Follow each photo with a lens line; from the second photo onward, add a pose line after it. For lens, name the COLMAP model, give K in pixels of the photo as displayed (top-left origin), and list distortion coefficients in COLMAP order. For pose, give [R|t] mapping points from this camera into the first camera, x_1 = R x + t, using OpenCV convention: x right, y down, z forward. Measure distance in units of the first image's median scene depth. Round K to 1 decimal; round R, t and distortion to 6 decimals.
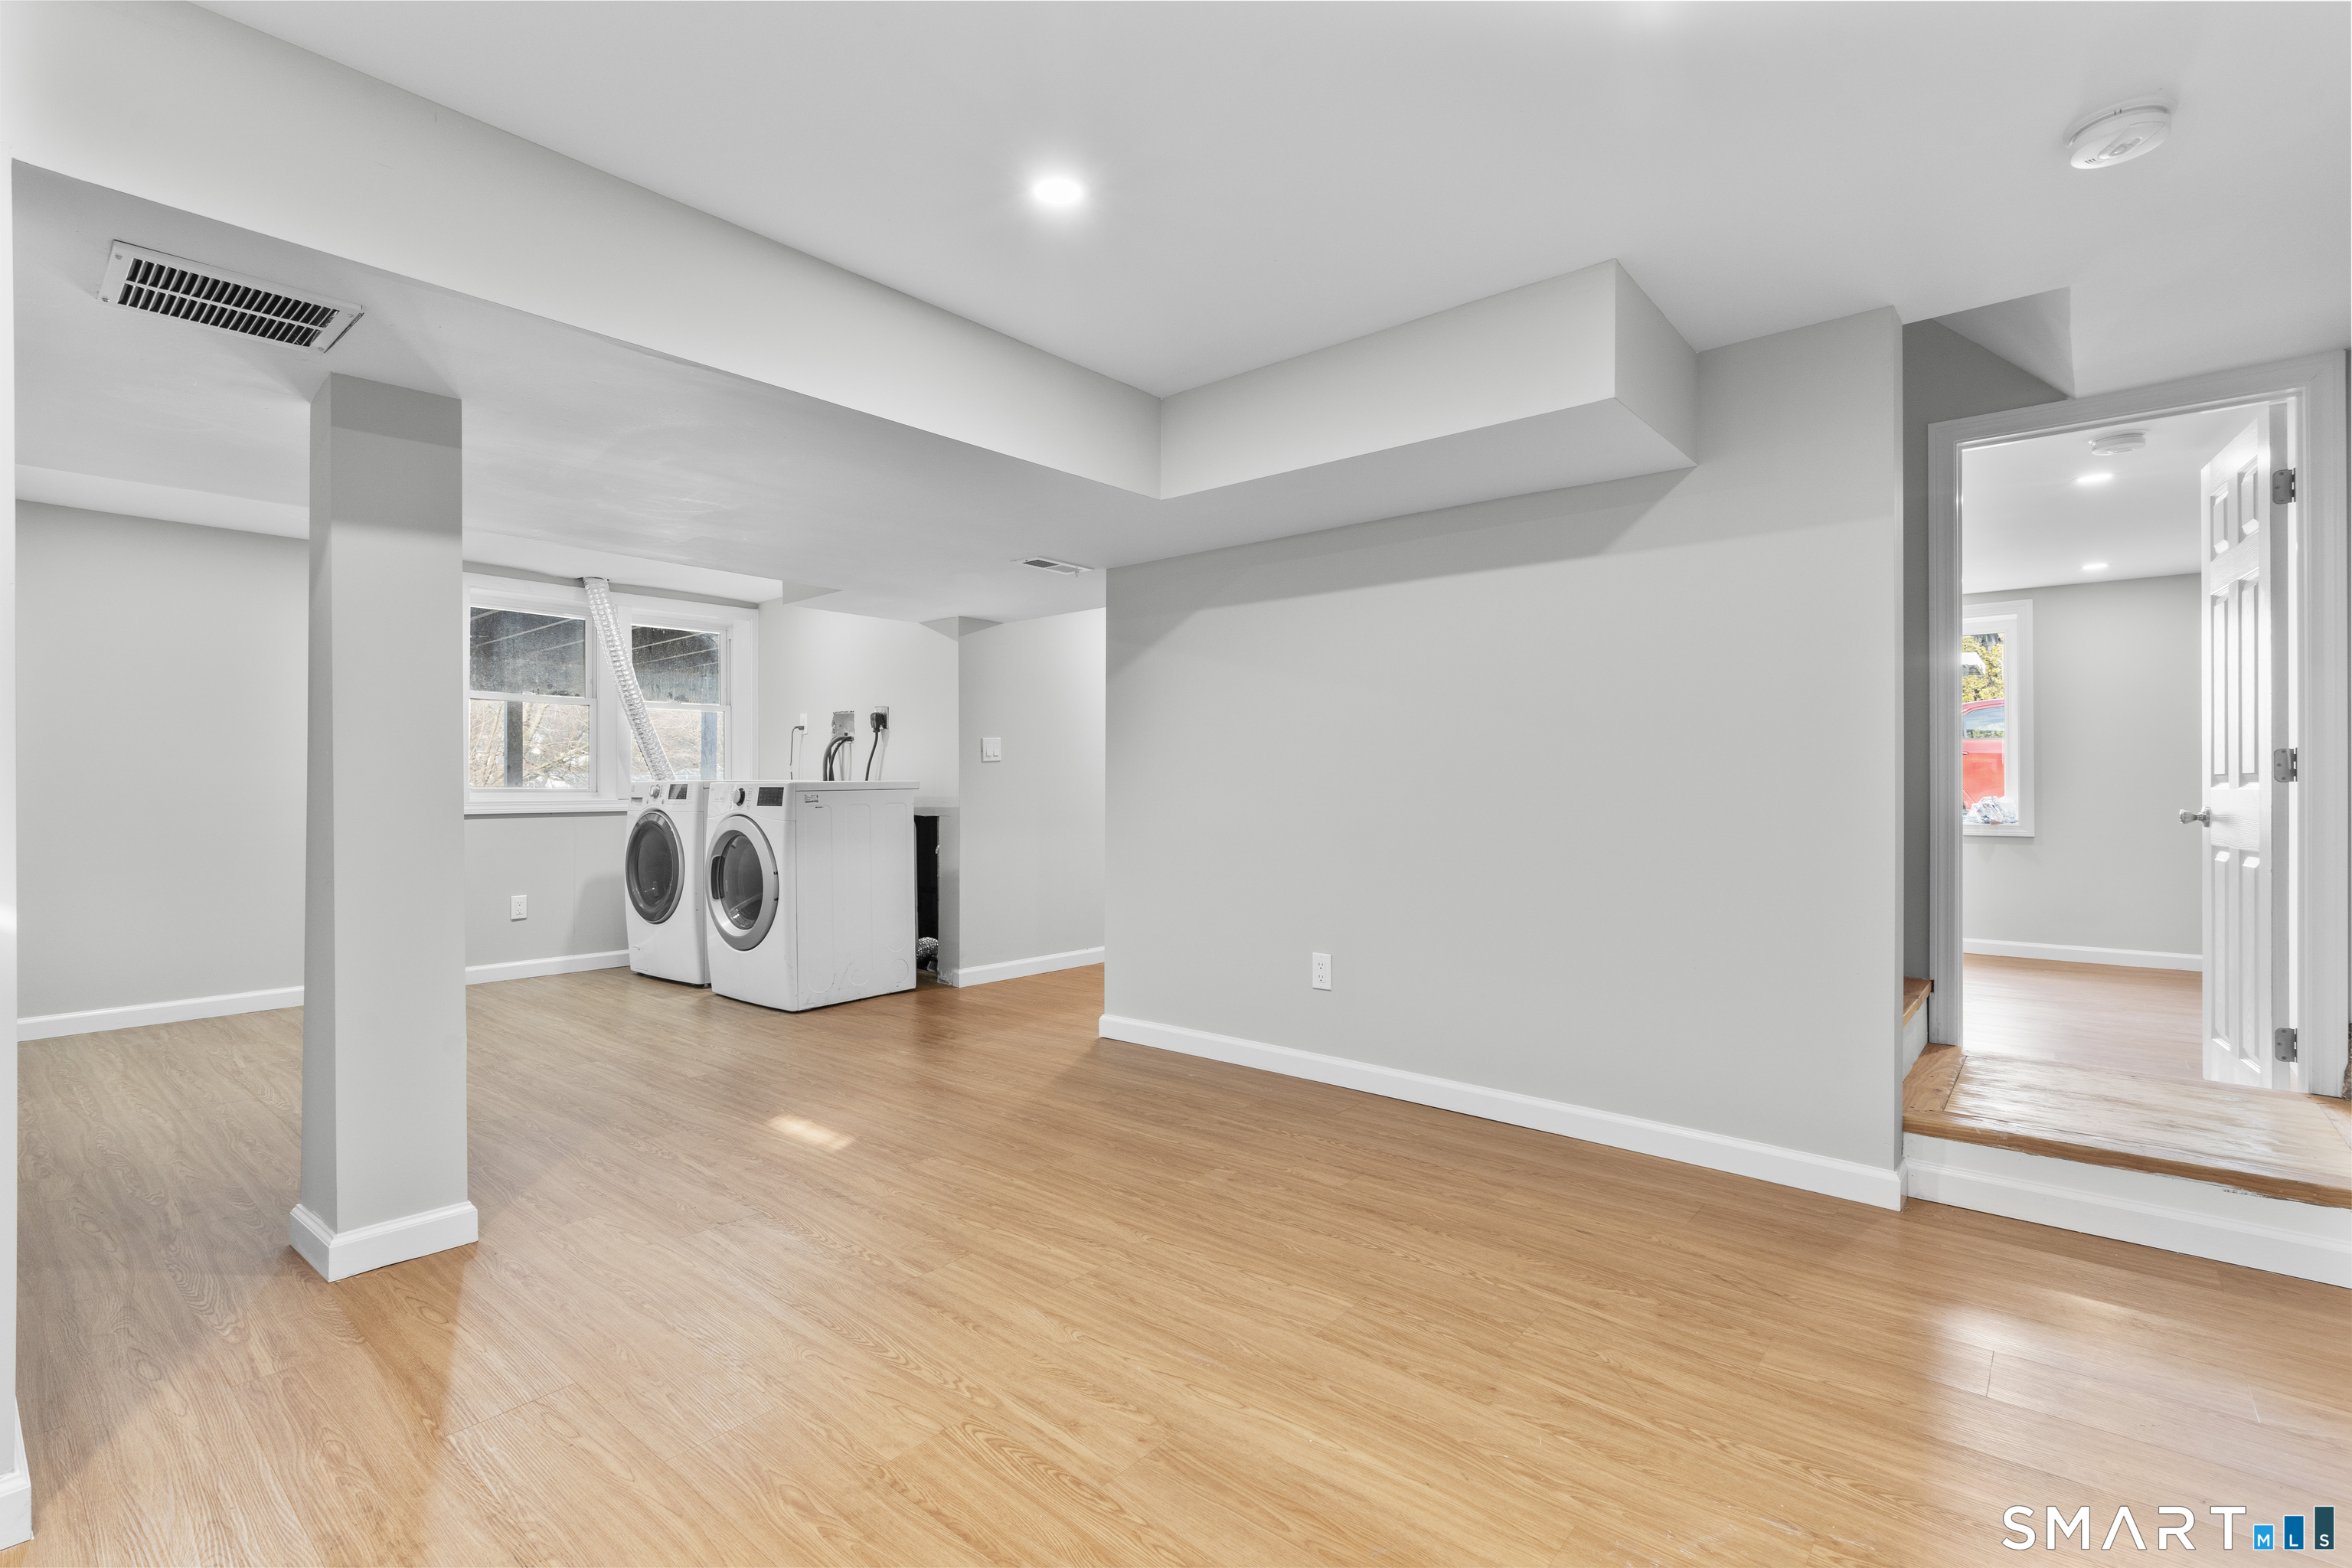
lens RADIAL K [[1078.2, 0, 1168.9], [0, 1078.2, 783.4], [0, 0, 1]] dist [-0.001757, 0.001630]
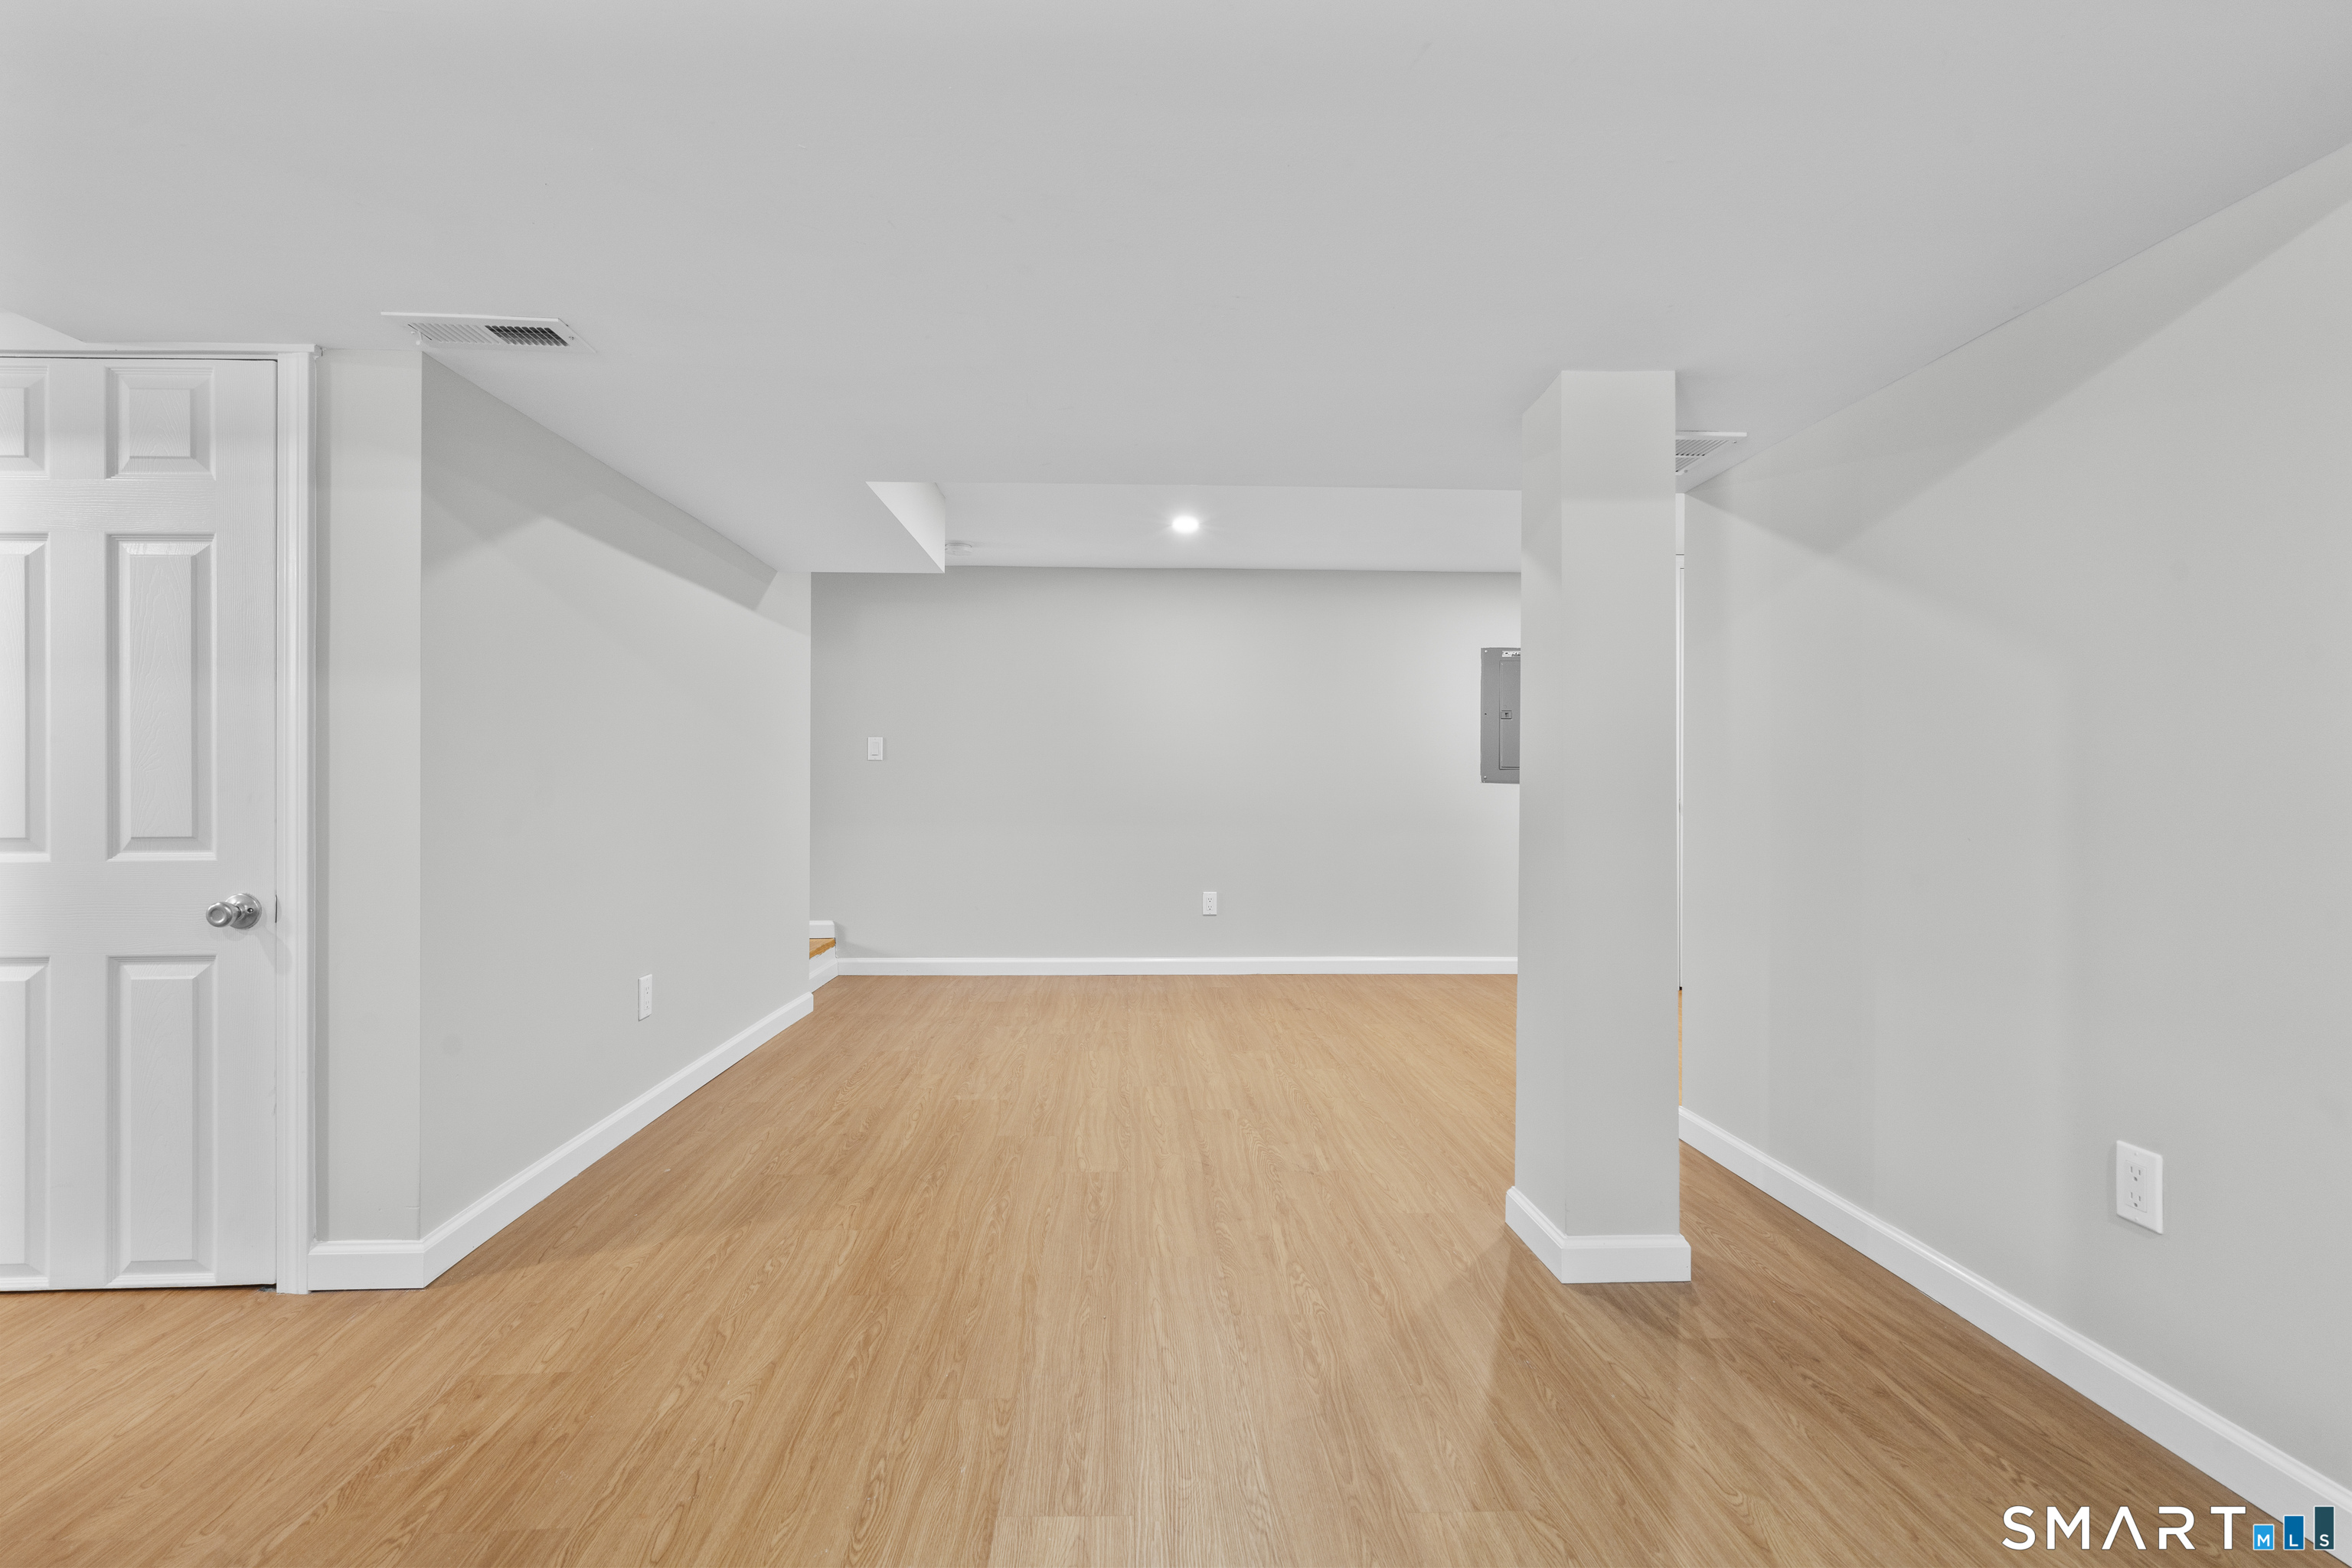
lens RADIAL K [[1078.2, 0, 1168.3], [0, 1078.2, 774.2], [0, 0, 1]] dist [-0.001757, 0.001630]
pose [[-0.679988, 0.004364, 0.733211, -1.010701], [-0.003085, 0.999956, -0.008813, 0.003087], [-0.733217, -0.008254, -0.679944, 1.664574]]
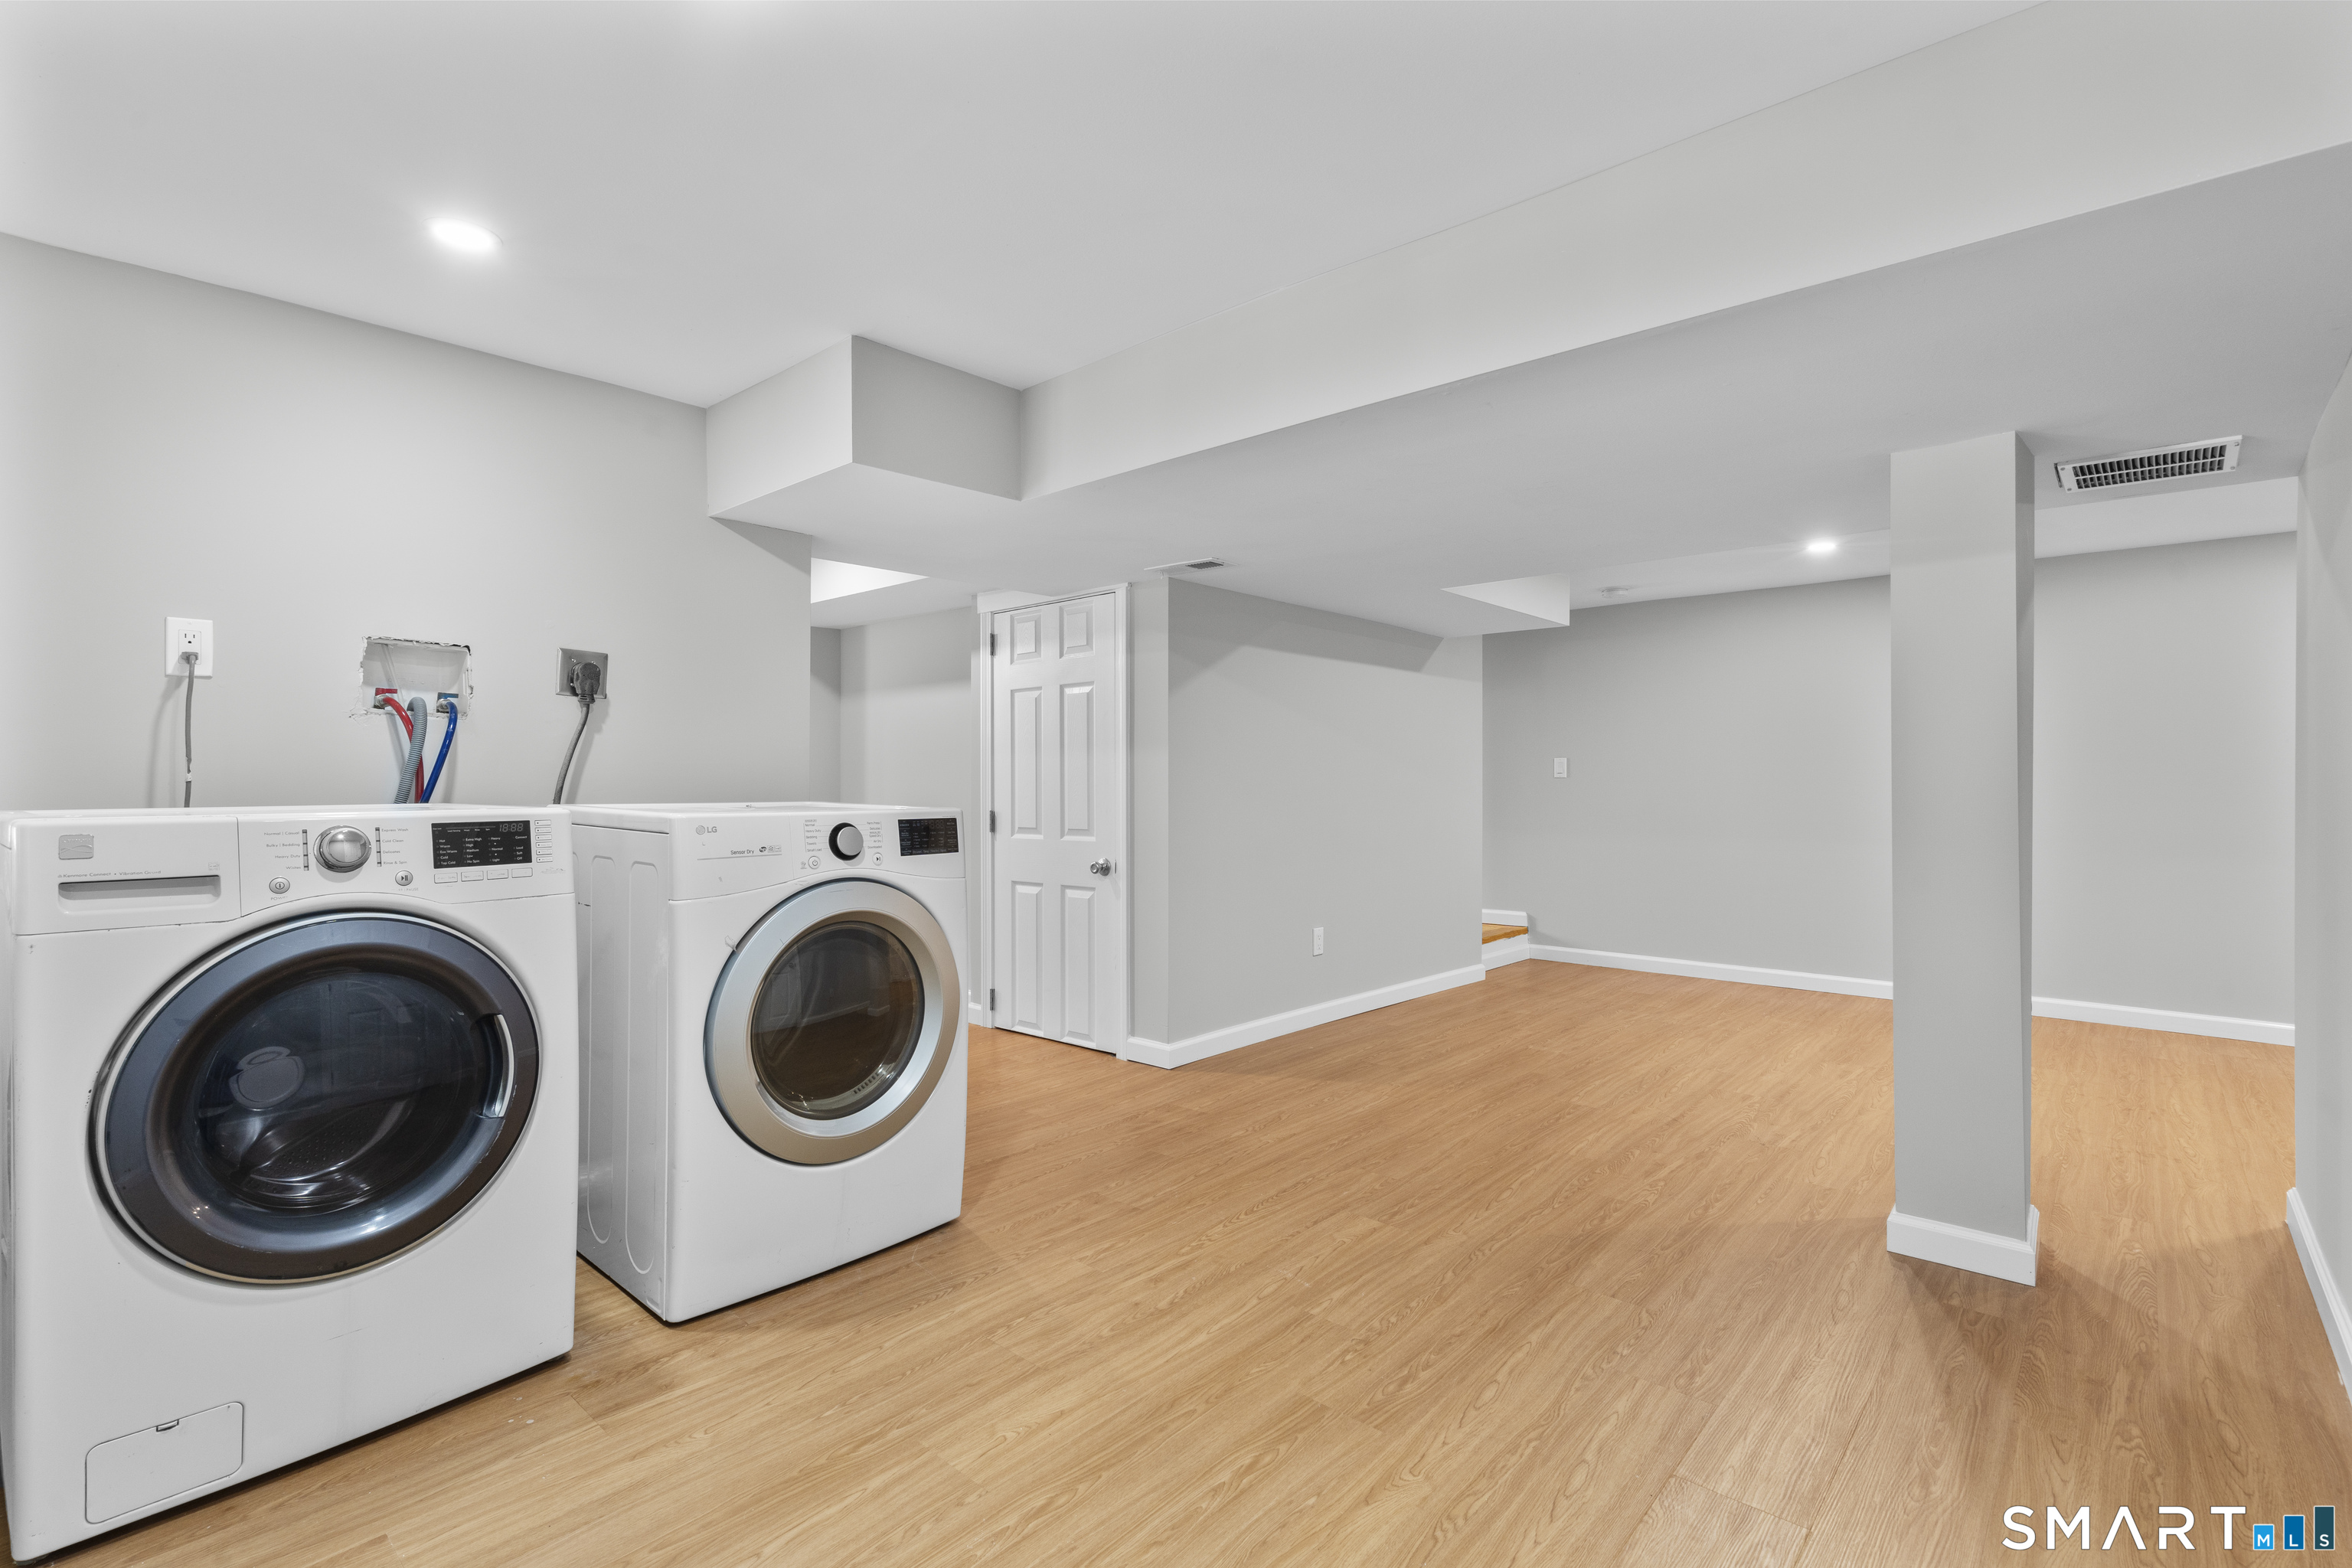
lens RADIAL K [[1078.2, 0, 1155.8], [0, 1078.2, 782.5], [0, 0, 1]] dist [-0.001757, 0.001630]
pose [[0.031482, 0.002453, 0.999501, -1.547683], [-0.002356, 0.999994, -0.002380, -0.022294], [-0.999502, -0.002280, 0.031488, 1.503868]]
